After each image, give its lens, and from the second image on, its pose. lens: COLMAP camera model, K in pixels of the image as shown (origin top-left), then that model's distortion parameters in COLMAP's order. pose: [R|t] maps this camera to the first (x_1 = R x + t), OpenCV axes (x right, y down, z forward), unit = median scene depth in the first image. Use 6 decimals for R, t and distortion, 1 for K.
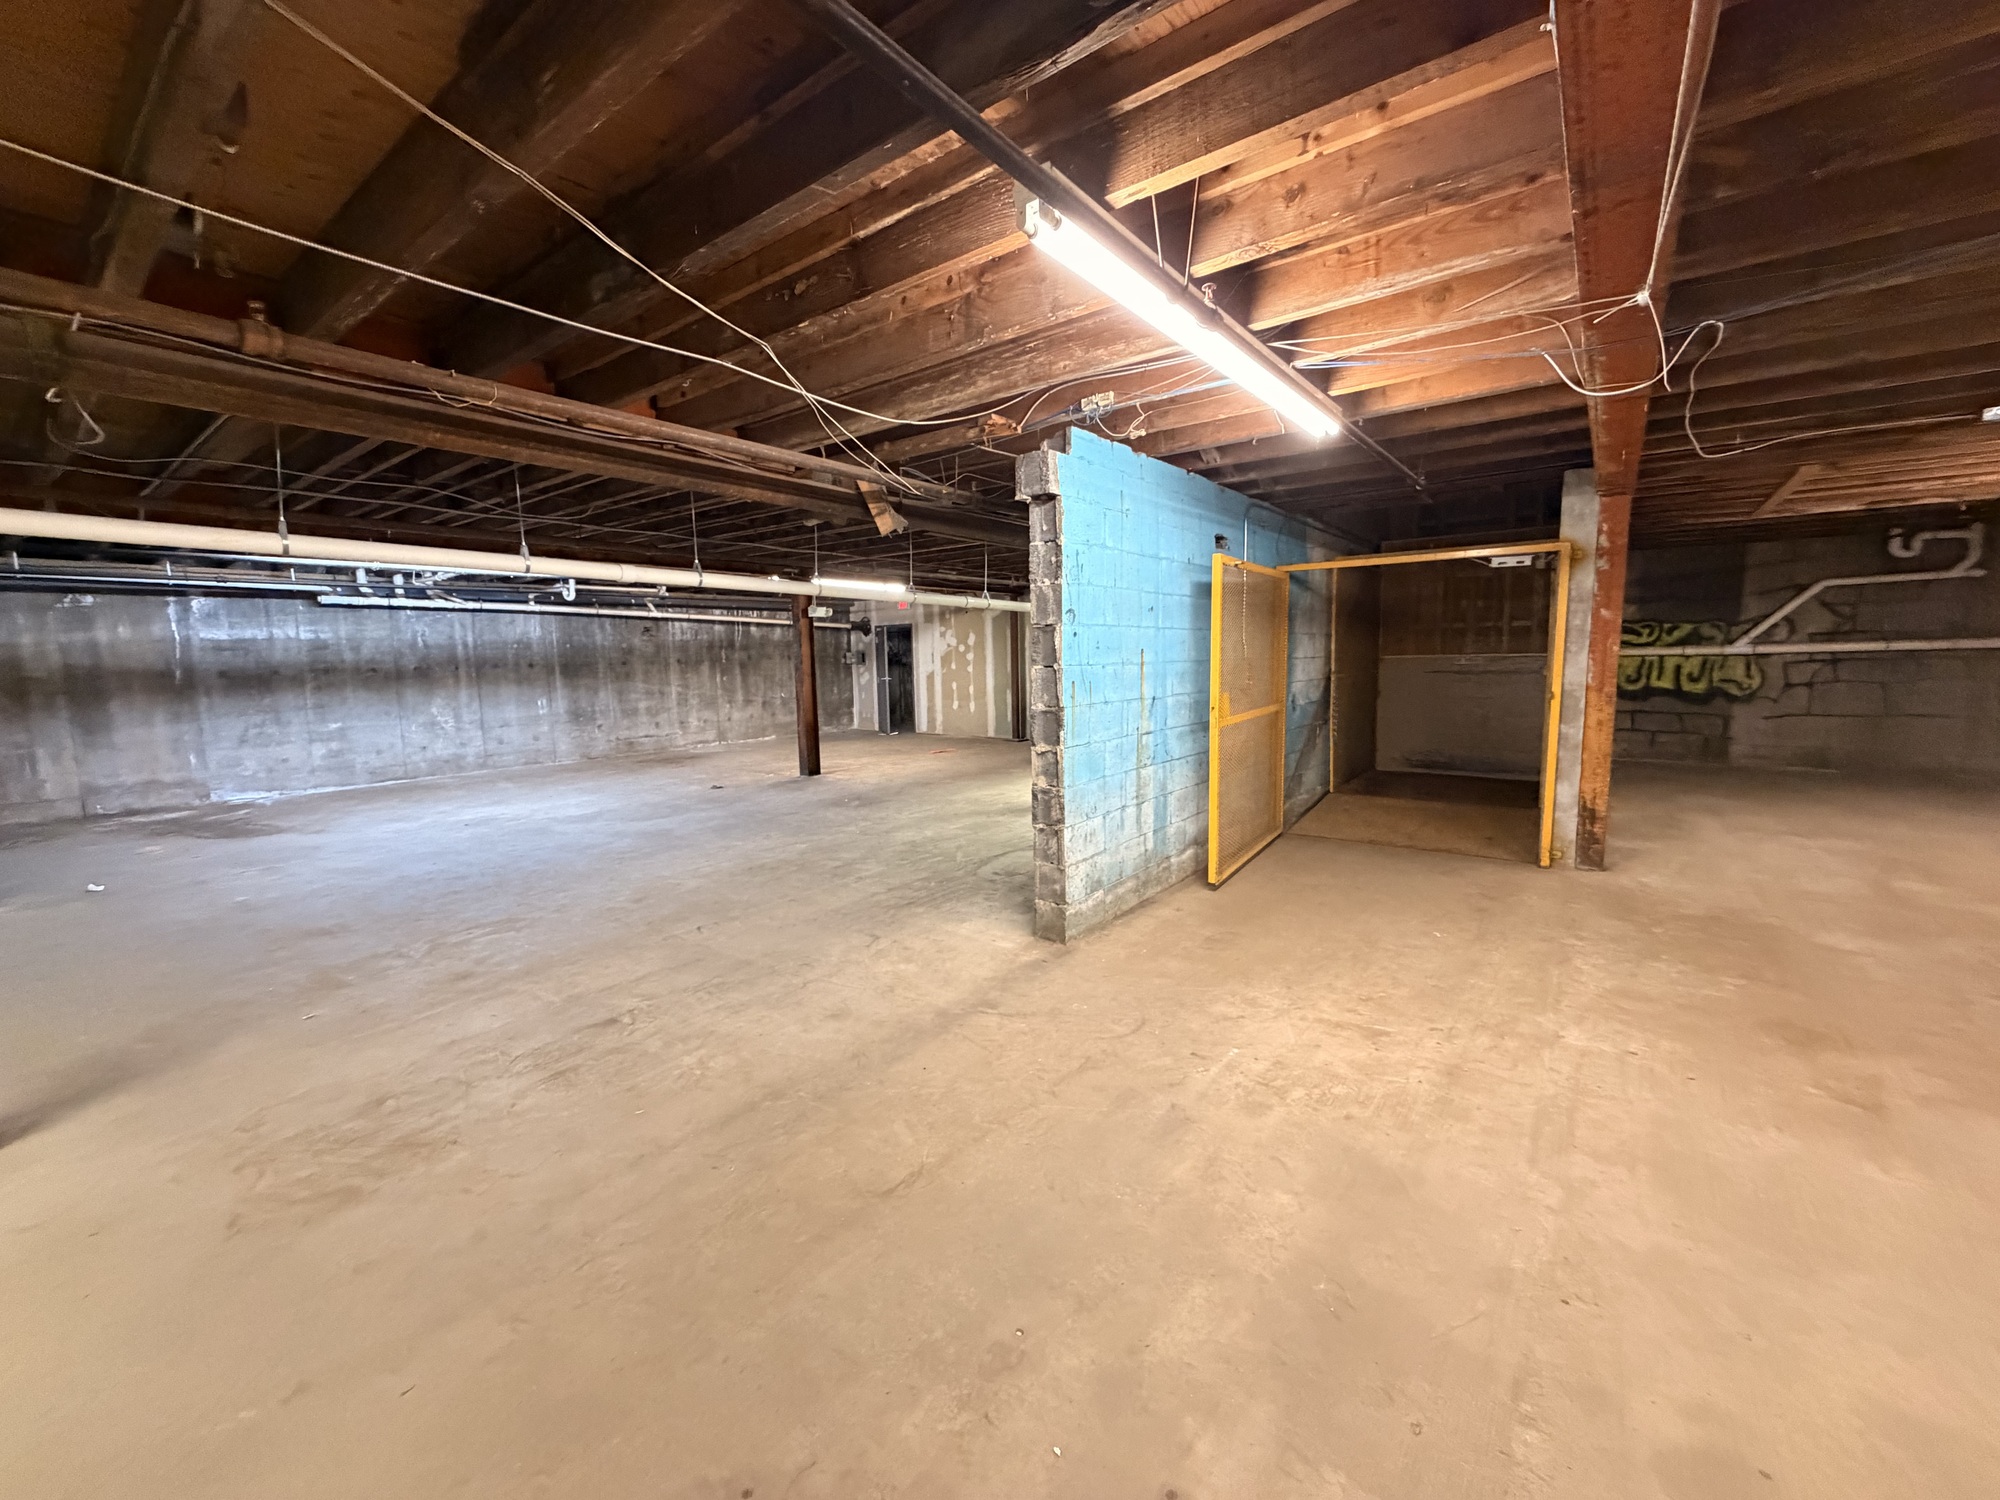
lens RADIAL K [[796.3, 0, 994.0], [0, 796.3, 746.4], [0, 0, 1]] dist [-0.001182, 0.000183]
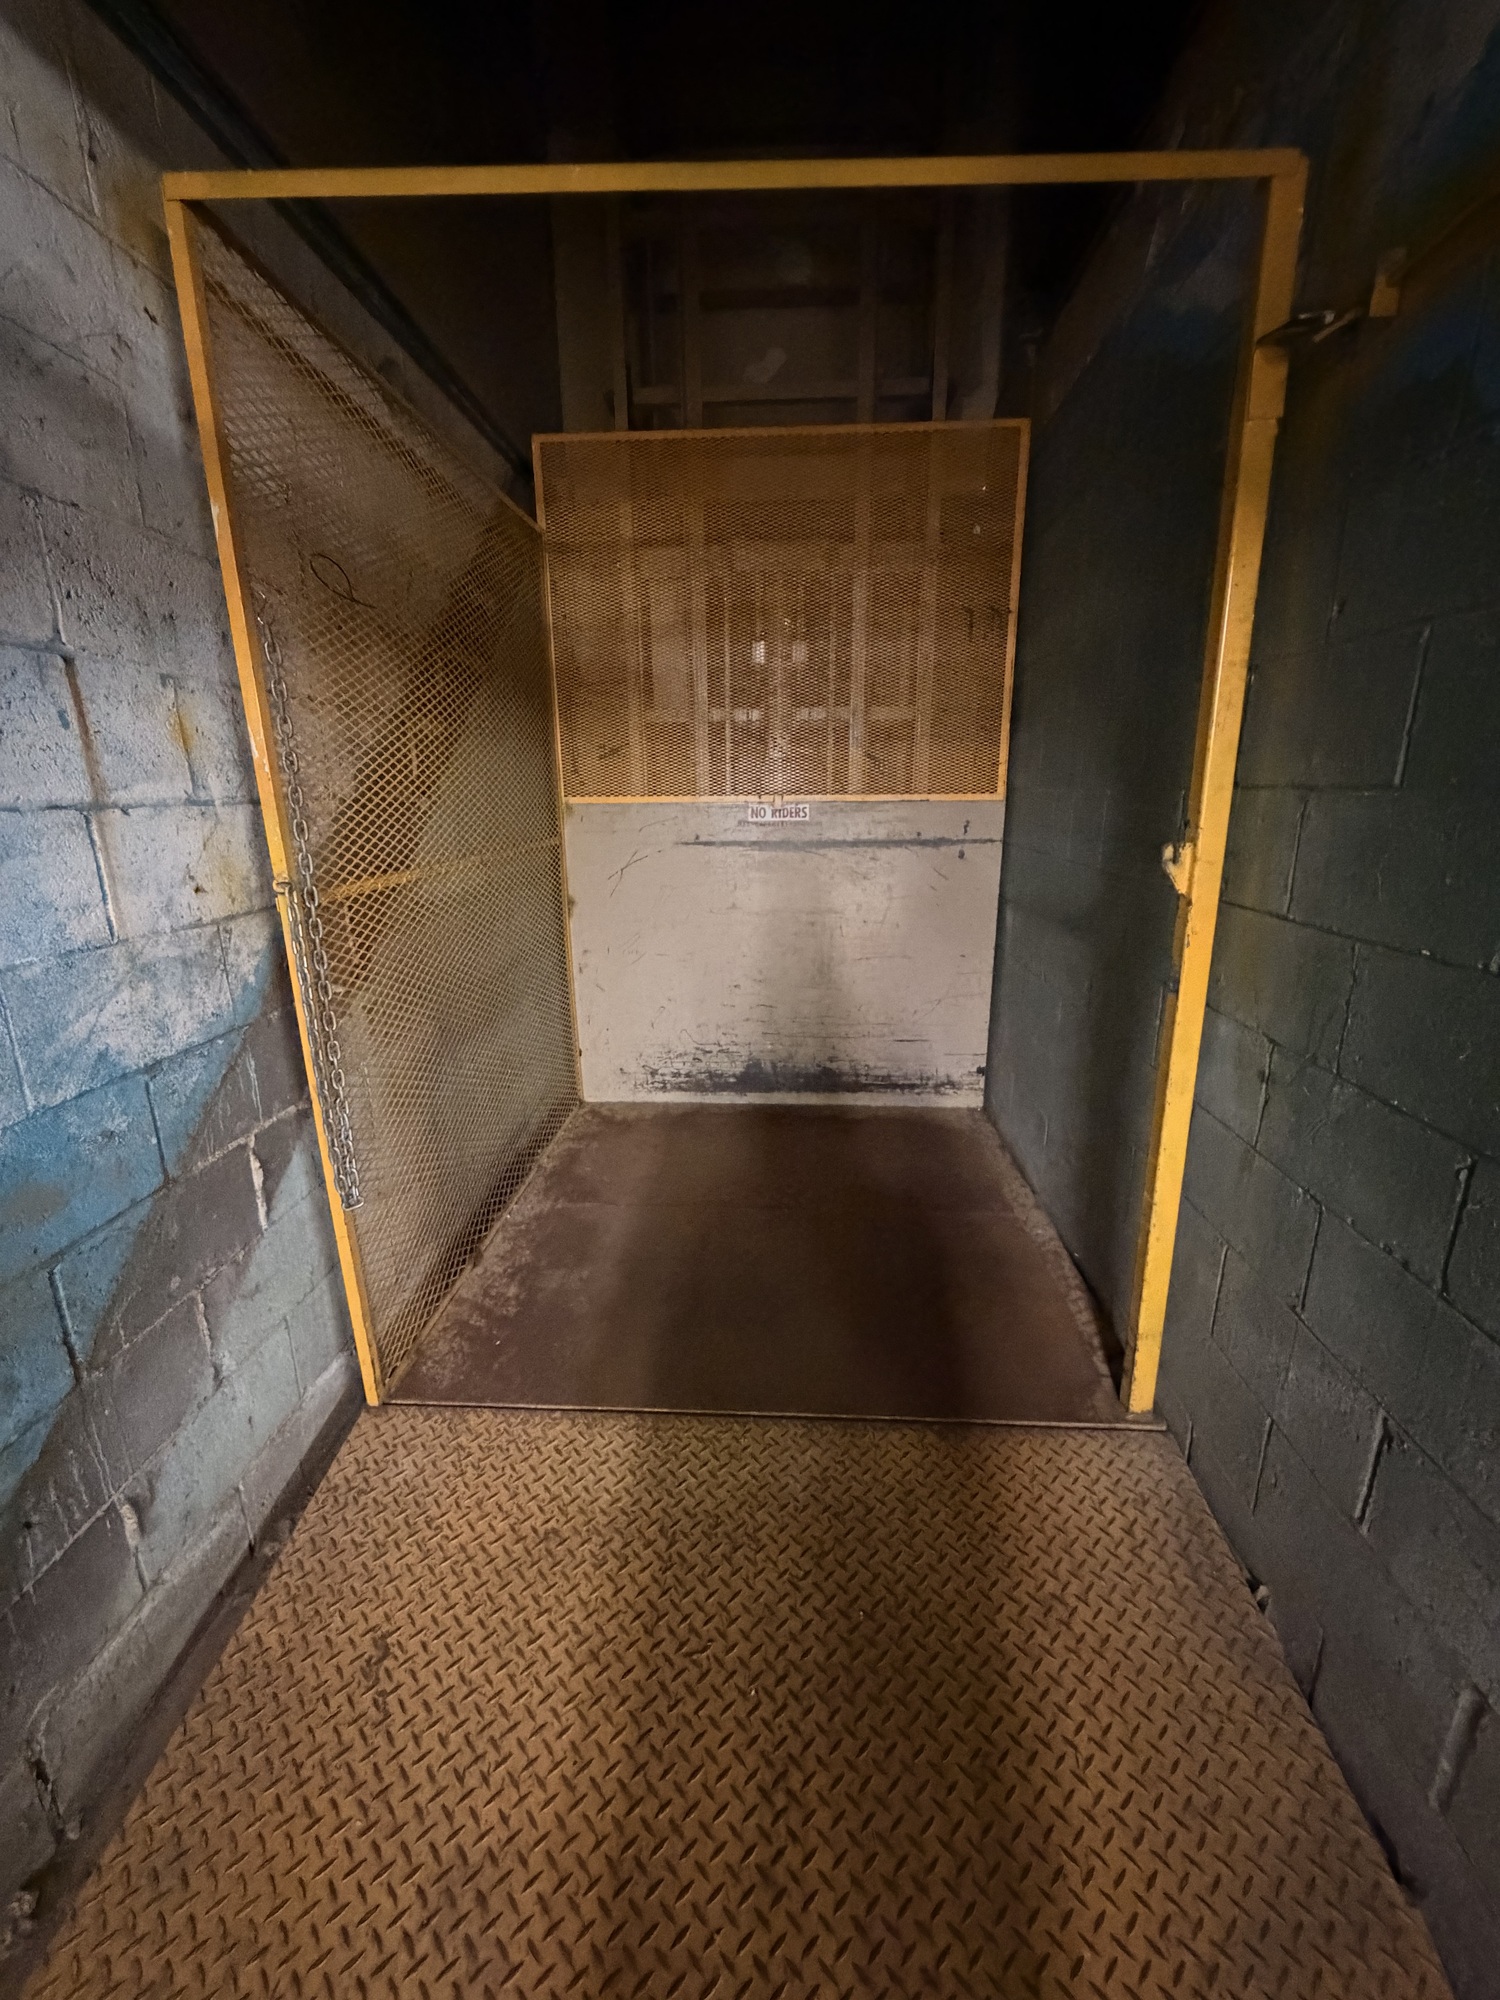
lens RADIAL K [[796.3, 0, 757.2], [0, 796.3, 1003.3], [0, 0, 1]] dist [-0.001182, 0.000183]
pose [[0.818335, -0.137939, 0.557944, 0.326043], [0.056243, 0.985333, 0.161109, -0.071062], [-0.571983, -0.100461, 0.814090, 0.615901]]
